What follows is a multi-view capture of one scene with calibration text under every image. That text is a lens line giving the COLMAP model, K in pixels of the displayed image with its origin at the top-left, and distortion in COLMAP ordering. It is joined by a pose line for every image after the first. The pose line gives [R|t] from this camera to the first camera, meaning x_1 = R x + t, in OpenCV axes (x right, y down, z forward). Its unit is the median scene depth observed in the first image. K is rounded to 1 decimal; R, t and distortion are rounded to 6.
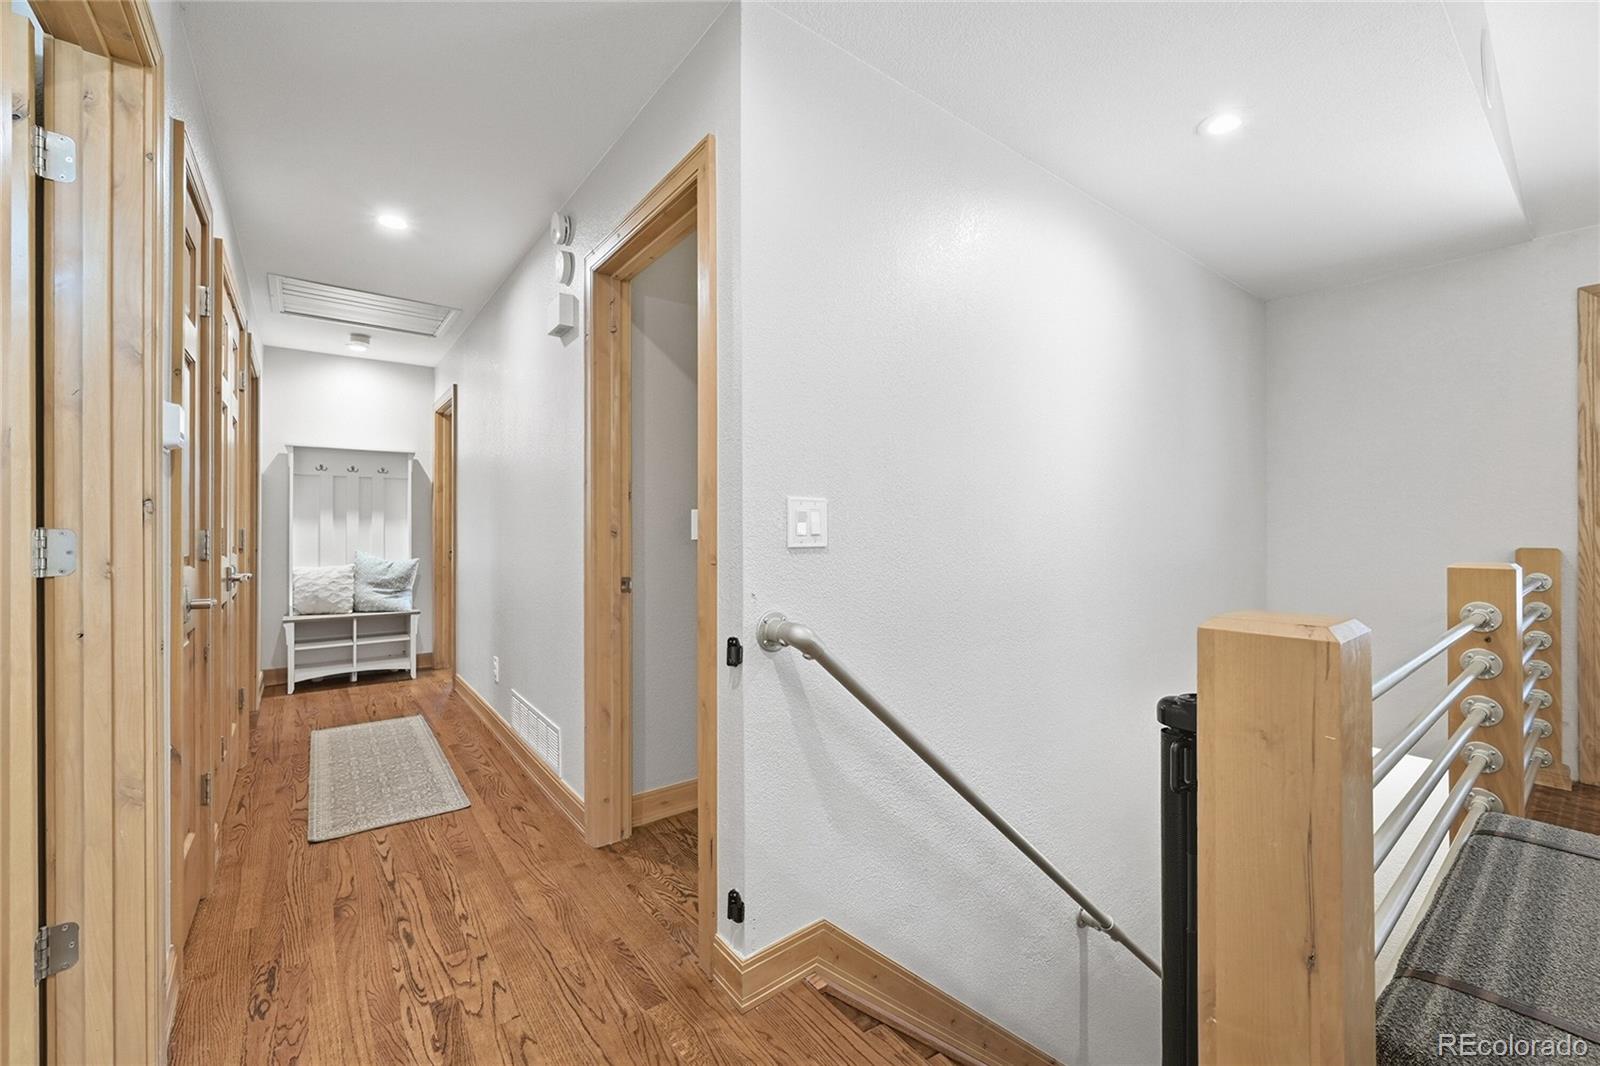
lens RADIAL K [[640.3, 0, 813.9], [0, 640.3, 531.7], [0, 0, 1]] dist [-0.004600, 0.000825]
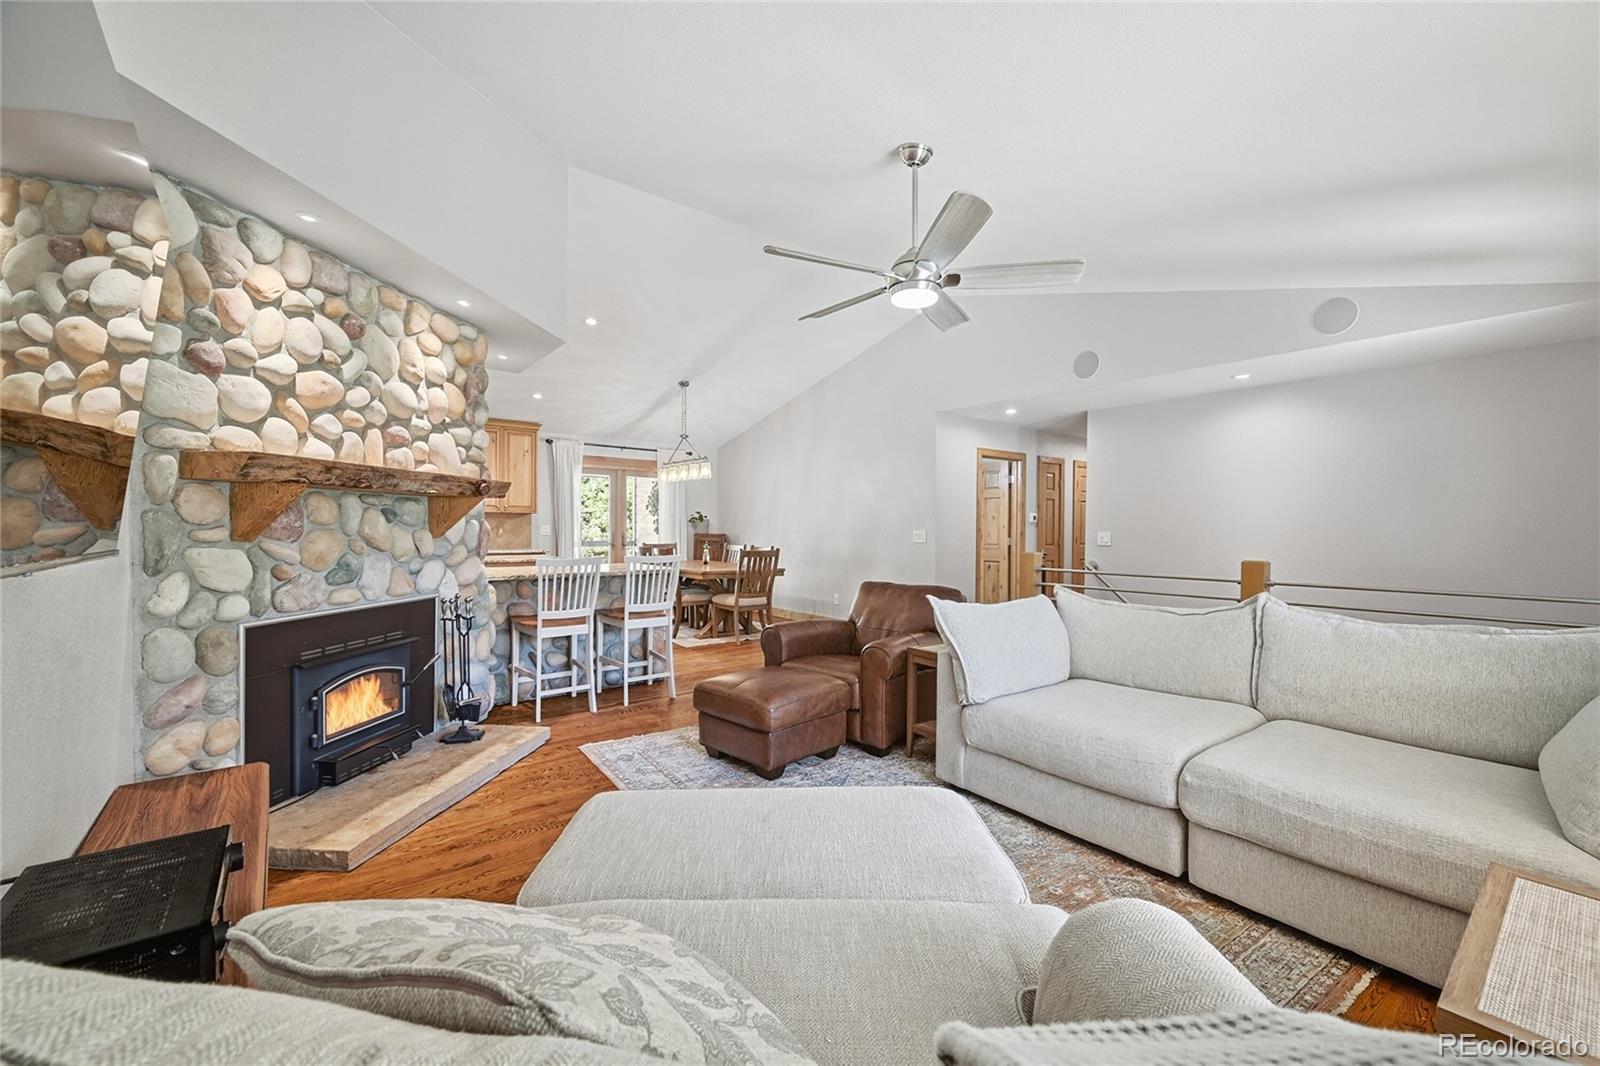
lens RADIAL K [[640.3, 0, 806.2], [0, 640.3, 536.9], [0, 0, 1]] dist [-0.004600, 0.000825]
pose [[0.014119, 0.018014, -0.999738, 4.080464], [-0.011885, 0.999770, 0.017847, -0.078667], [0.999830, 0.011630, 0.014330, -0.897415]]
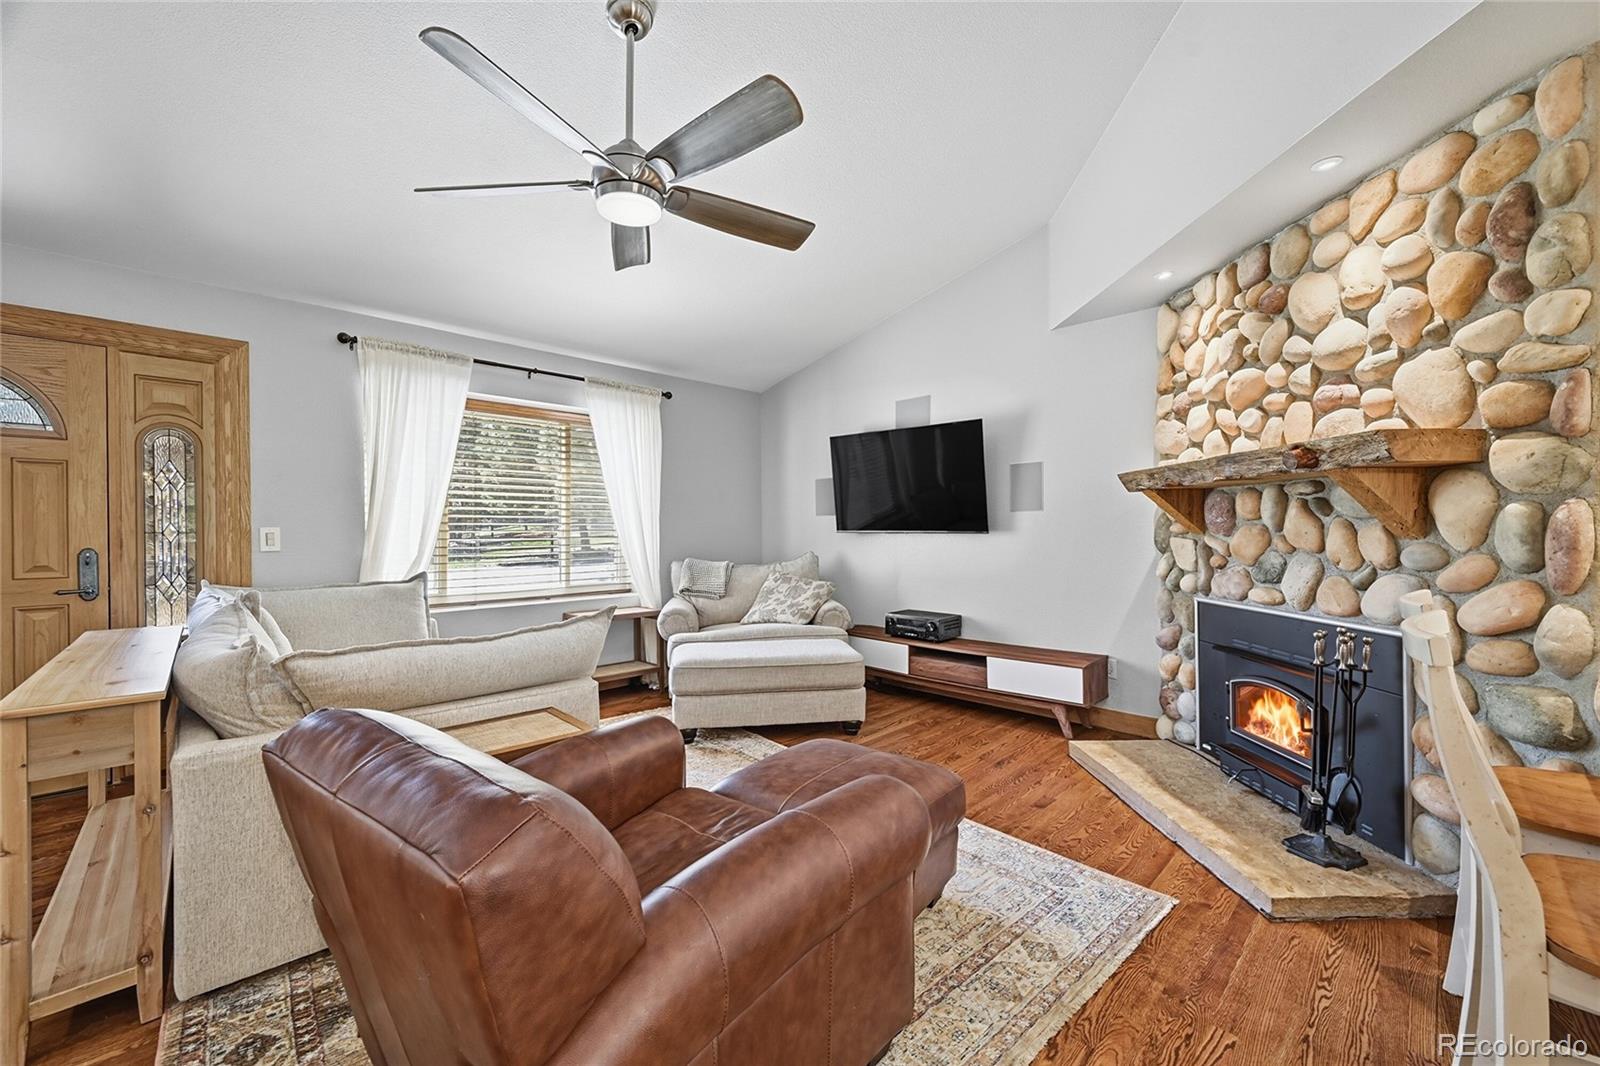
lens RADIAL K [[640.3, 0, 806.4], [0, 640.3, 532.6], [0, 0, 1]] dist [-0.004600, 0.000825]
pose [[-0.137944, -0.004133, 0.990431, 0.551714], [0.006678, 0.999965, 0.005103, -0.045739], [-0.990418, 0.007318, -0.137911, -0.734065]]
